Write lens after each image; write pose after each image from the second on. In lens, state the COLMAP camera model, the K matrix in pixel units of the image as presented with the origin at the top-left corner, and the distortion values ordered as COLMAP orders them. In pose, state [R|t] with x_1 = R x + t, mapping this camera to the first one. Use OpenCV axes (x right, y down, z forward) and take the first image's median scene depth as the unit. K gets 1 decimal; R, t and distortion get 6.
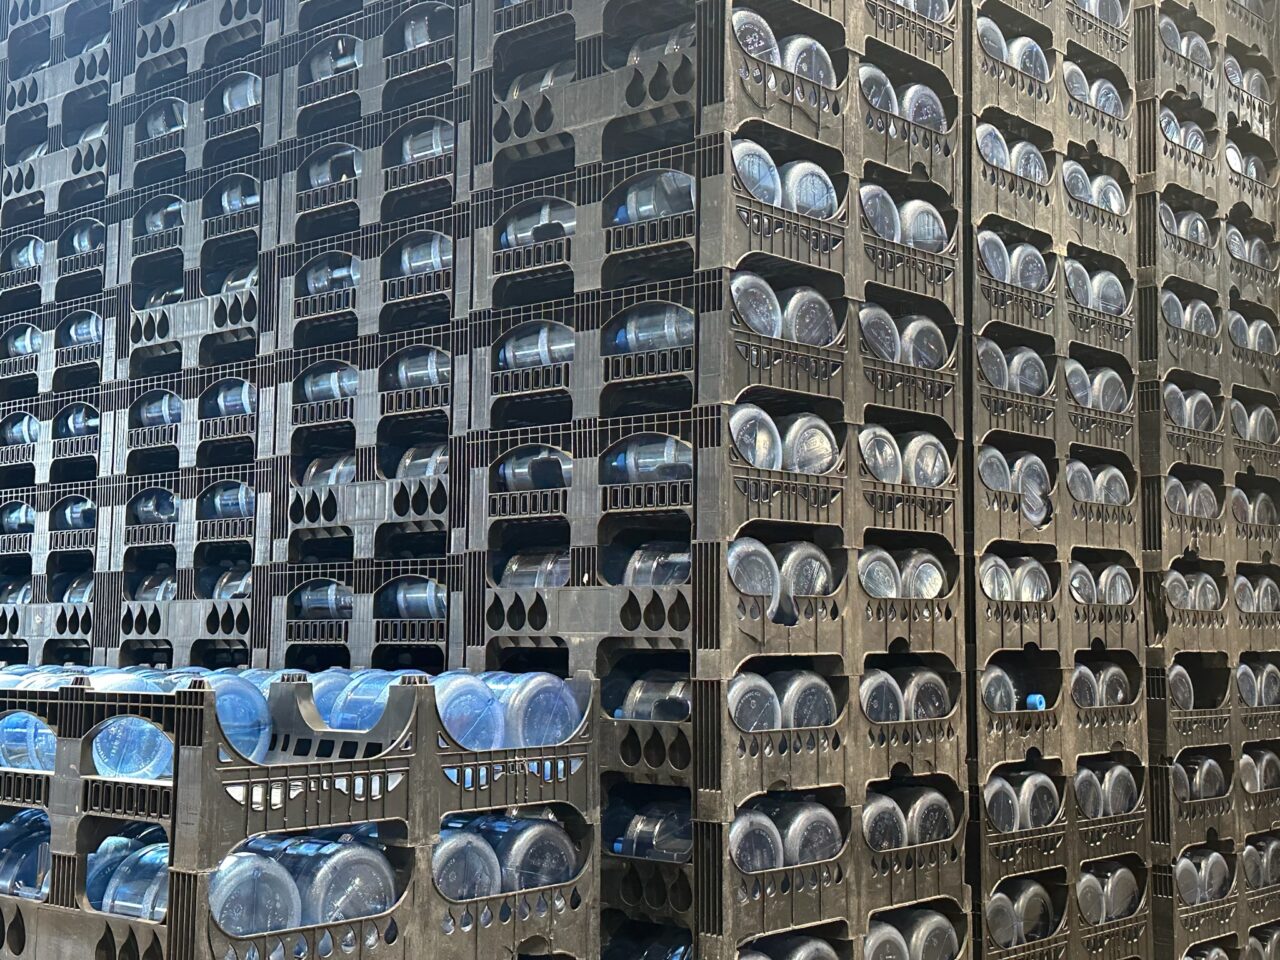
lens RADIAL K [[1685.8, 0, 635.8], [0, 1685.8, 485.0], [0, 0, 1]] dist [0.187591, -0.392569]
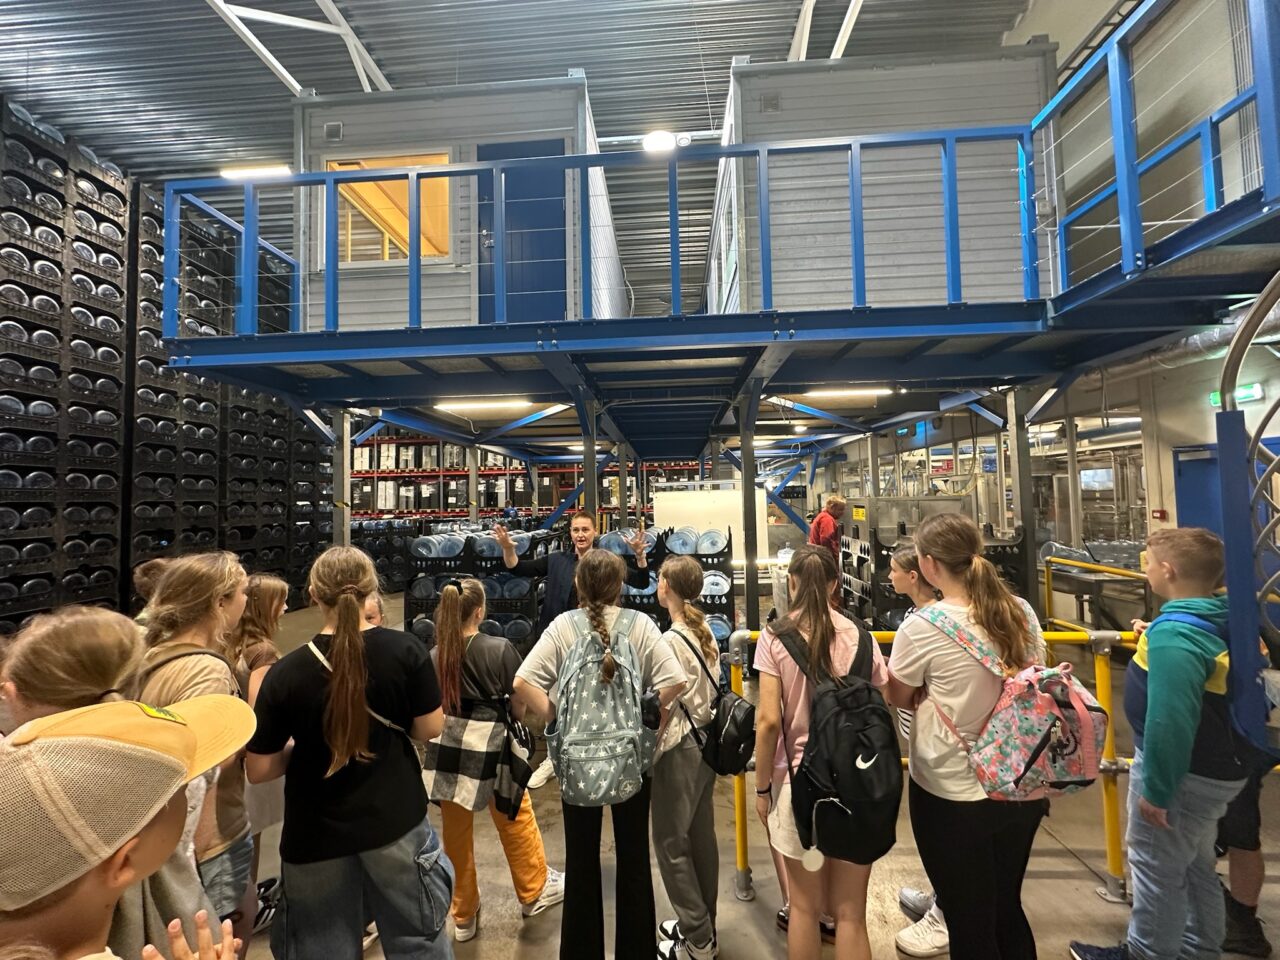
lens RADIAL K [[511.2, 0, 640.0], [0, 511.2, 480.0], [0, 0, 1]] dist [-0.000480, 0.000007]
pose [[0.780379, 0.009896, 0.625228, 0.354375], [-0.035437, 0.998968, 0.028420, -0.083593], [-0.624301, -0.044335, 0.779925, -0.548736]]
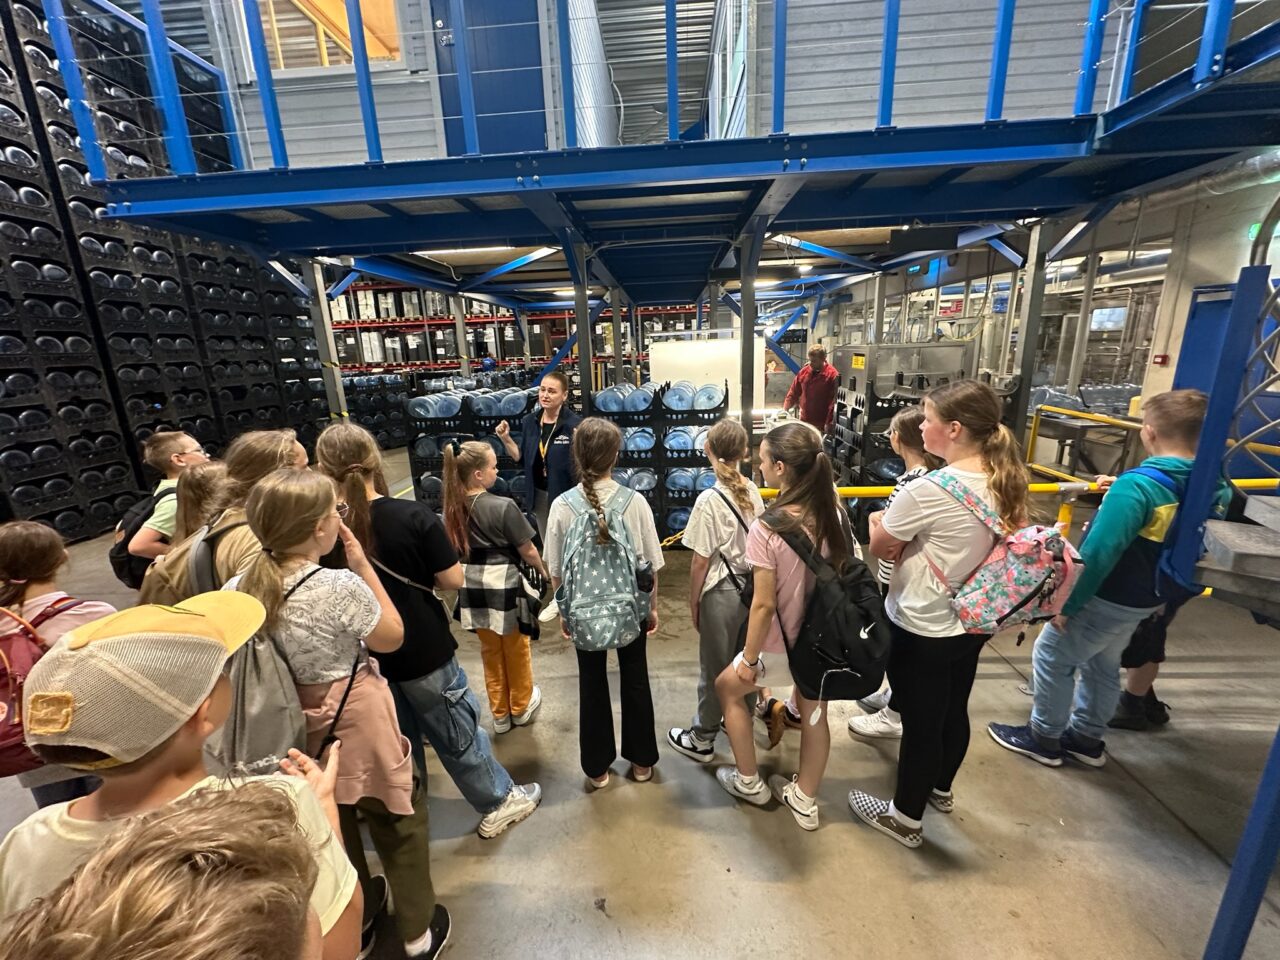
lens RADIAL K [[511.2, 0, 640.0], [0, 511.2, 480.0], [0, 0, 1]] dist [-0.000480, 0.000007]
pose [[0.773734, -0.189428, 0.604527, 0.351077], [-0.017640, 0.947437, 0.319456, -0.098862], [-0.633265, -0.257838, 0.729722, -0.549869]]
